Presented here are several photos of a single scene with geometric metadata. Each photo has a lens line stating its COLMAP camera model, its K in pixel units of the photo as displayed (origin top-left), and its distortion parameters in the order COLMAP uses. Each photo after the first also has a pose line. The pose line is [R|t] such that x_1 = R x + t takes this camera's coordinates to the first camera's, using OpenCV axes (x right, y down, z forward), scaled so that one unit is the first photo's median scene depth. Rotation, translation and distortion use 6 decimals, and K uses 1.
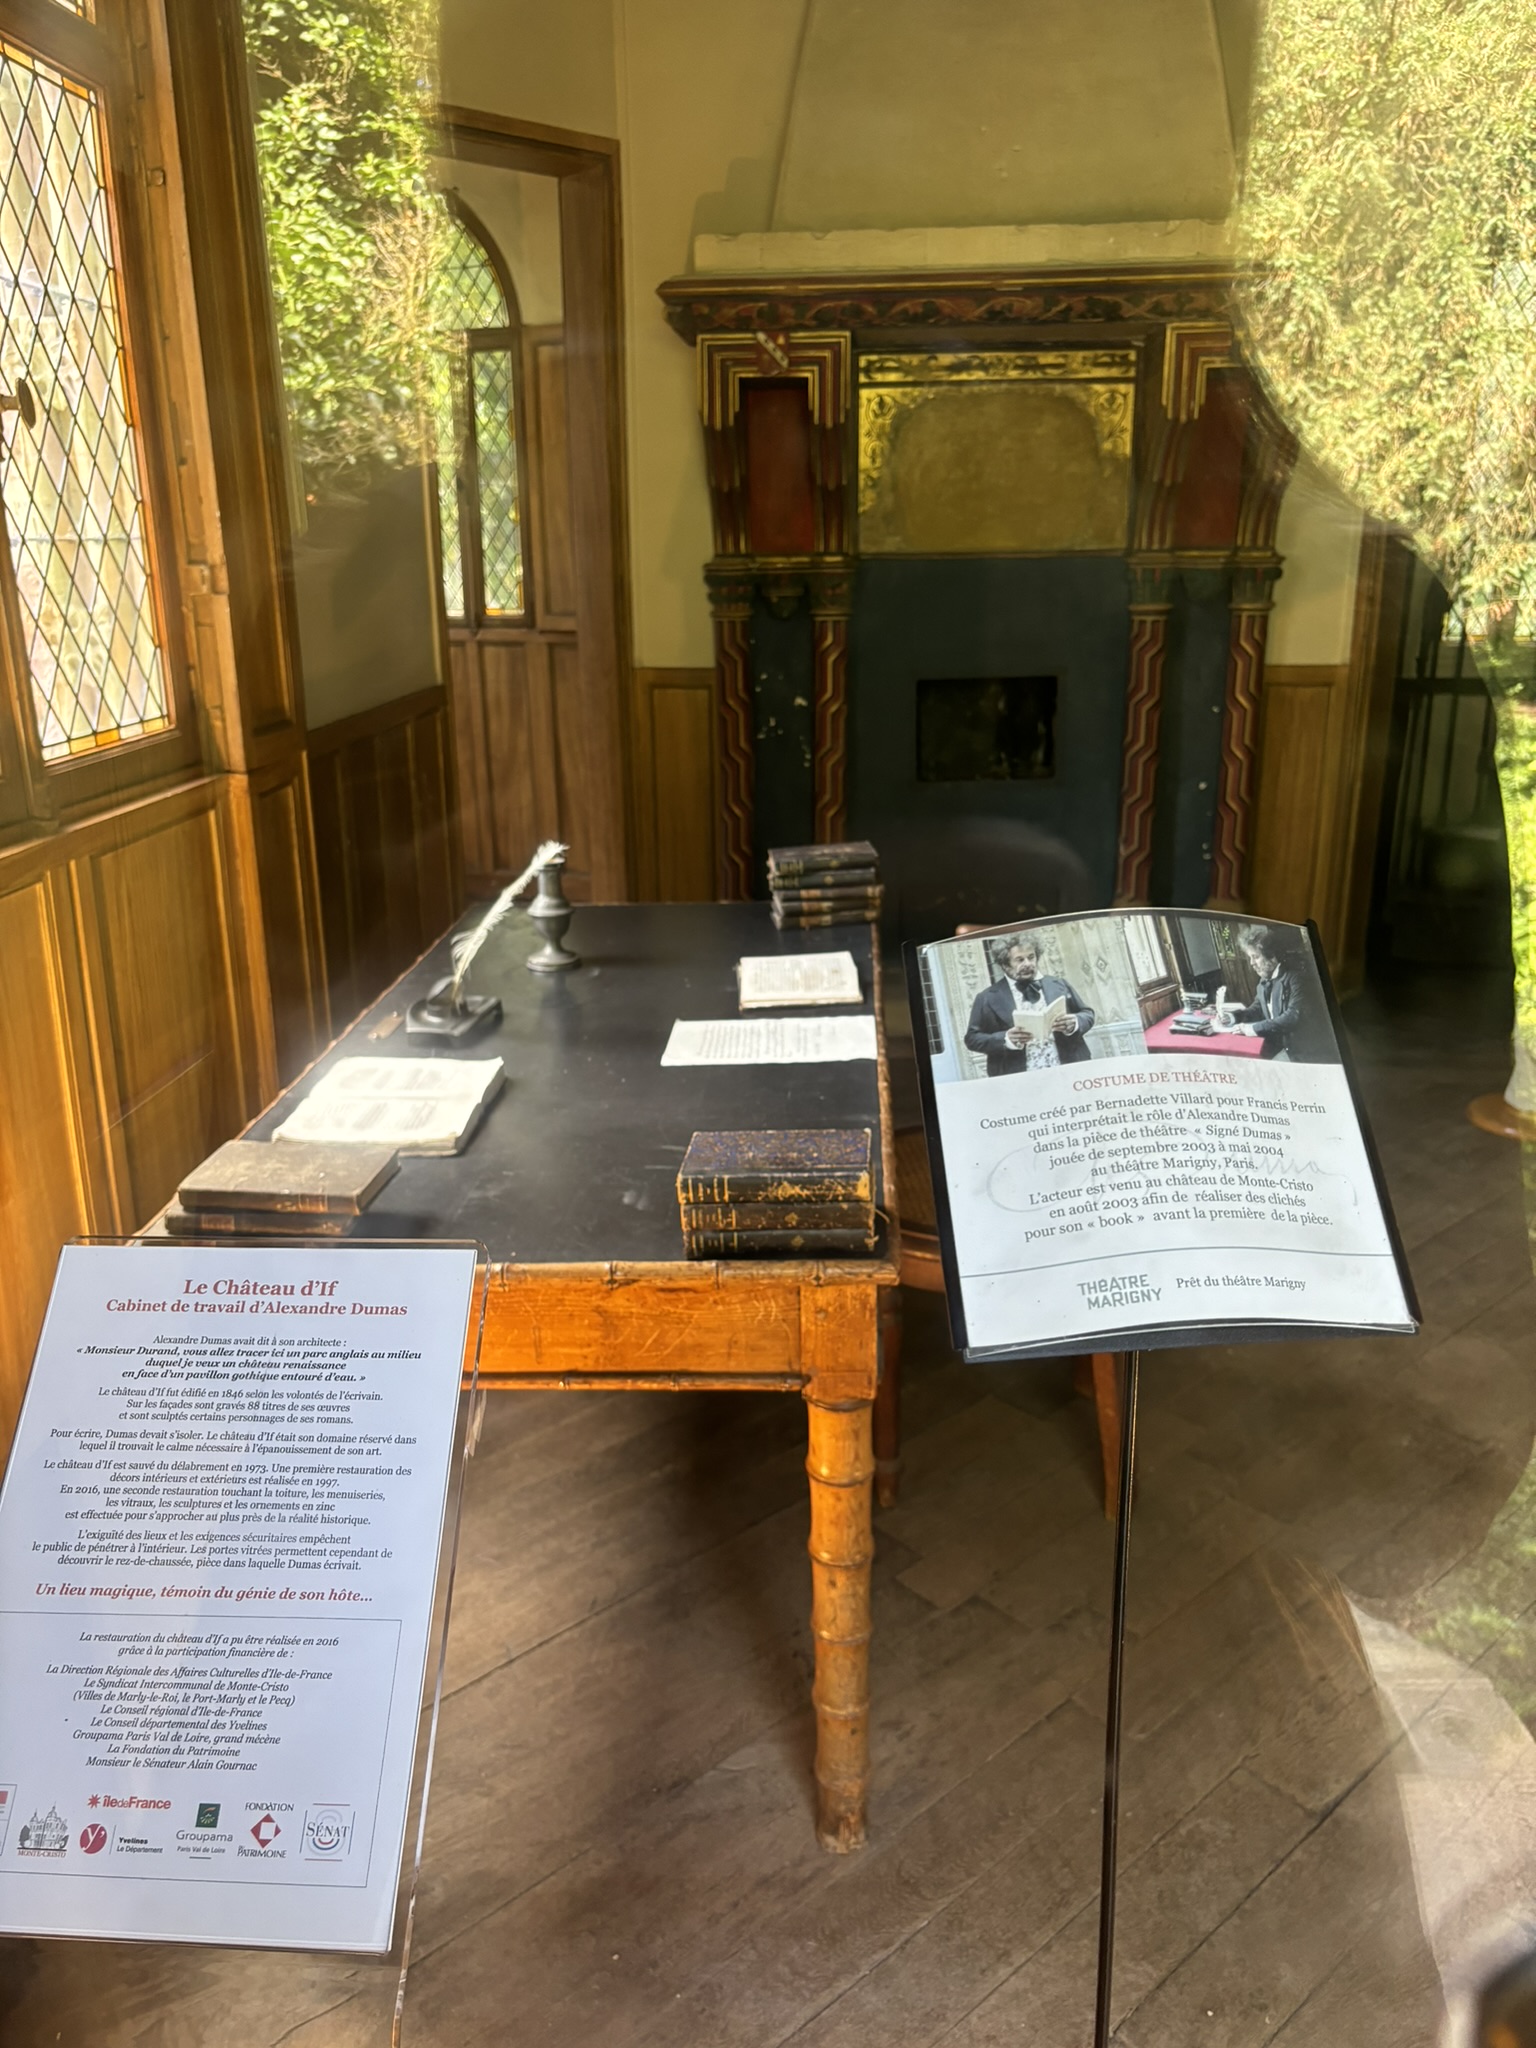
lens RADIAL K [[1598.6, 0, 768.0], [0, 1598.6, 1024.0], [0, 0, 1]] dist [0.001166, 0.041056]
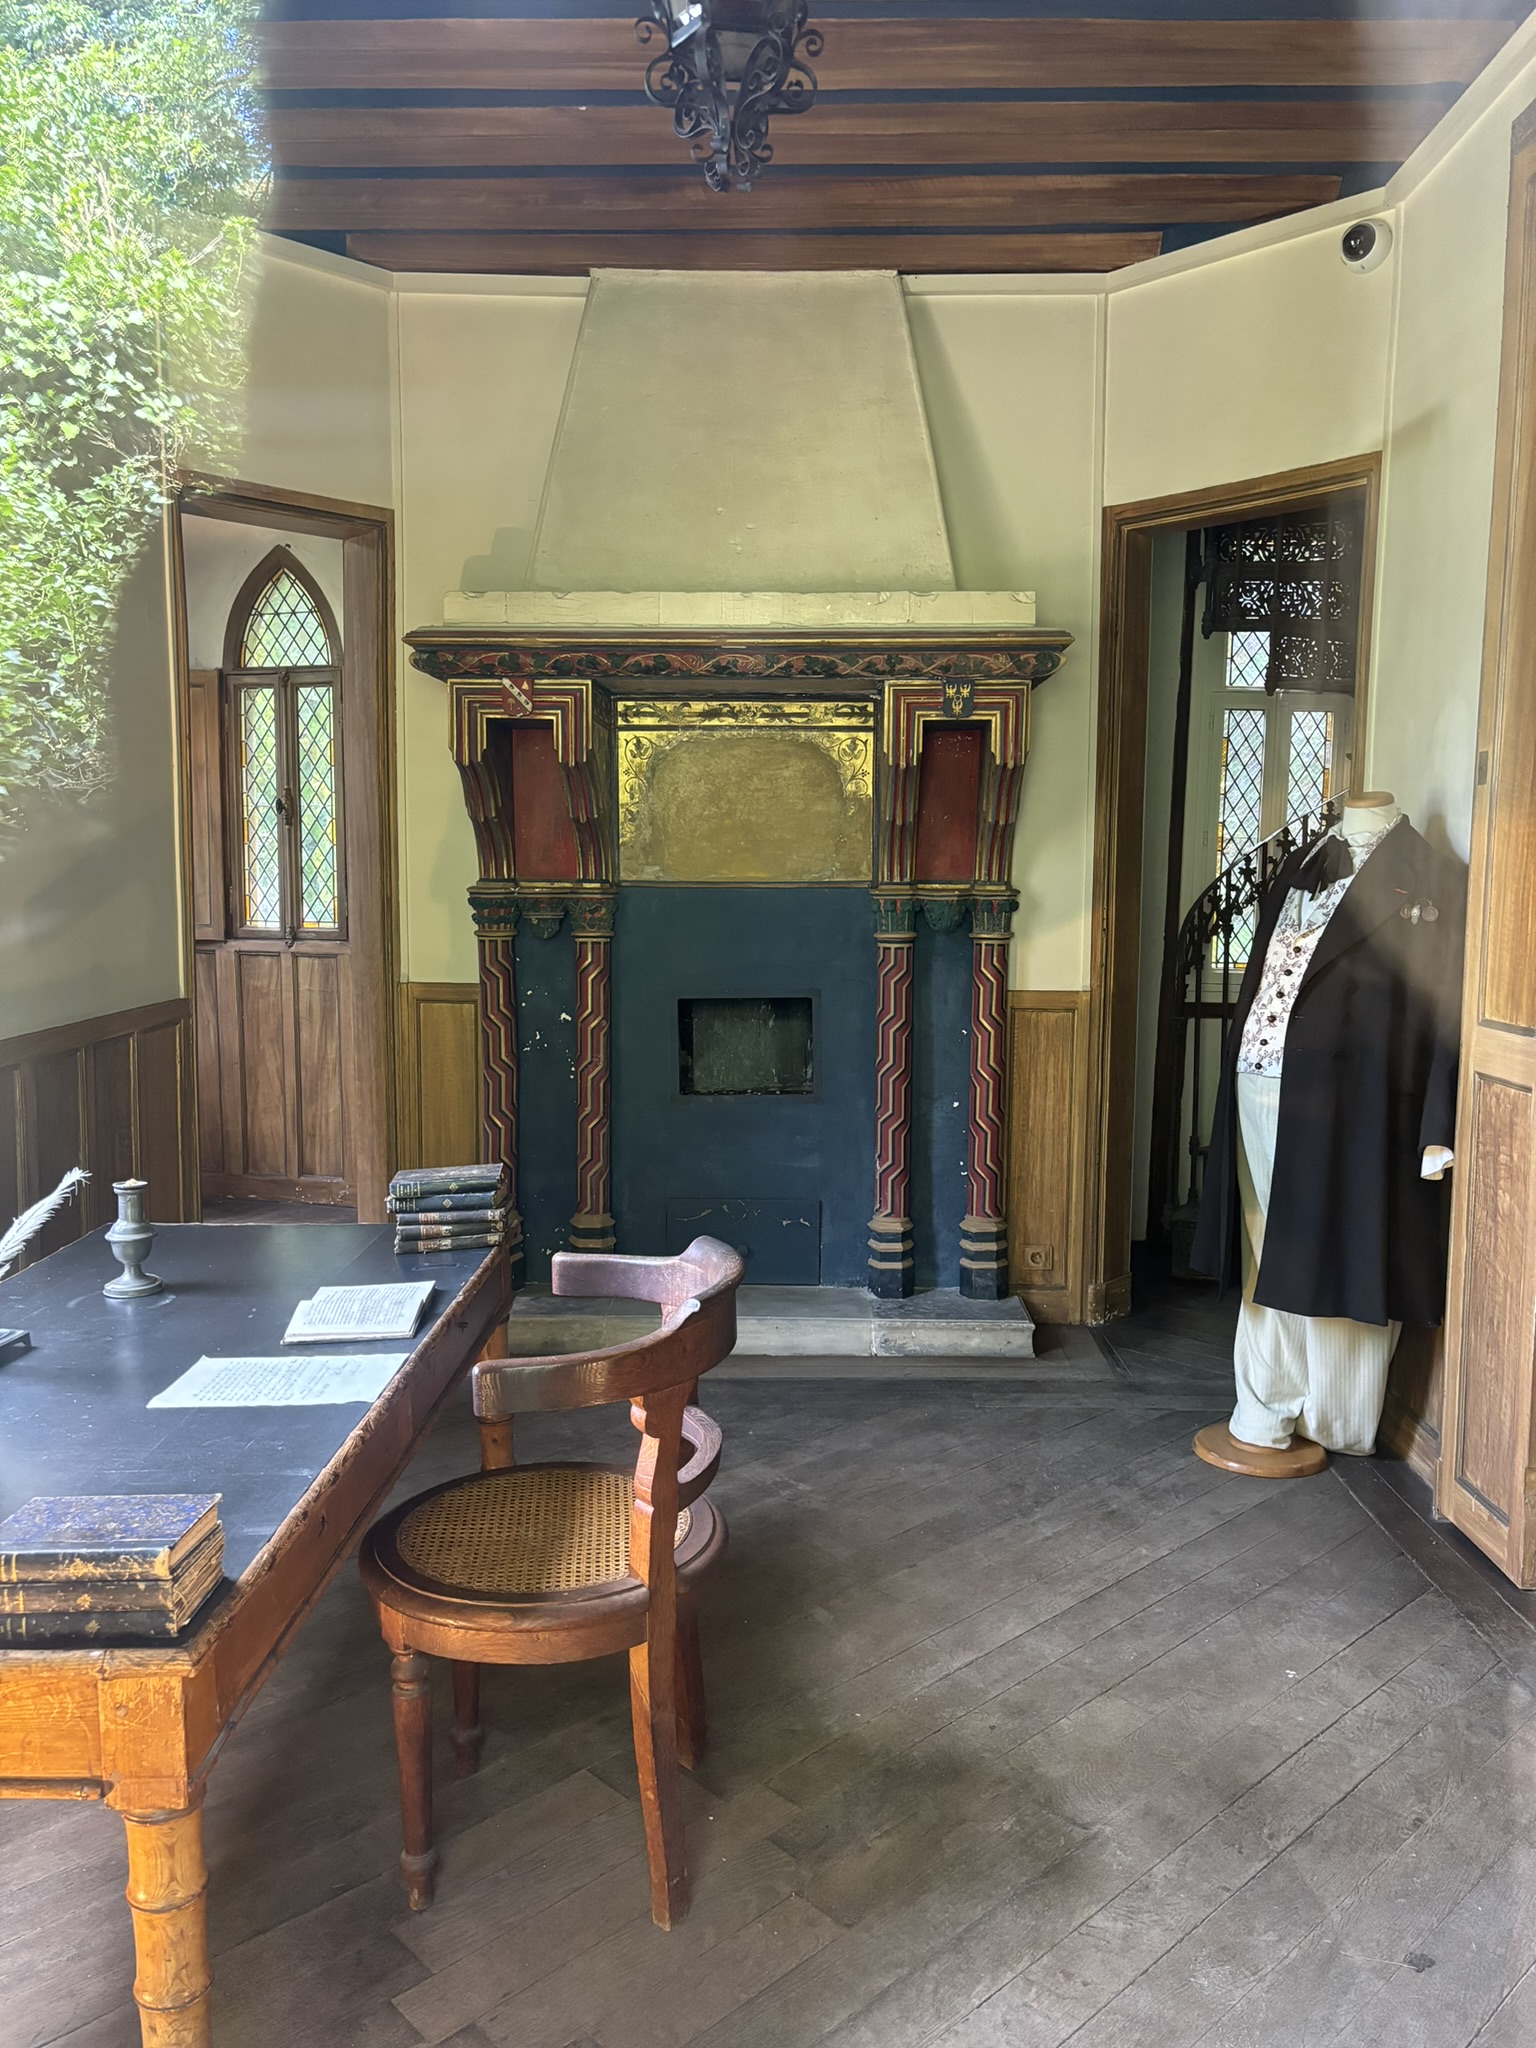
lens RADIAL K [[1557.9, 0, 768.0], [0, 1557.9, 1024.0], [0, 0, 1]] dist [0.108162, -0.159837]
pose [[0.999323, 0.014423, 0.033842, 0.137075], [-0.007837, 0.982286, -0.187222, -0.012966], [-0.035943, 0.186830, 0.981734, 0.013480]]
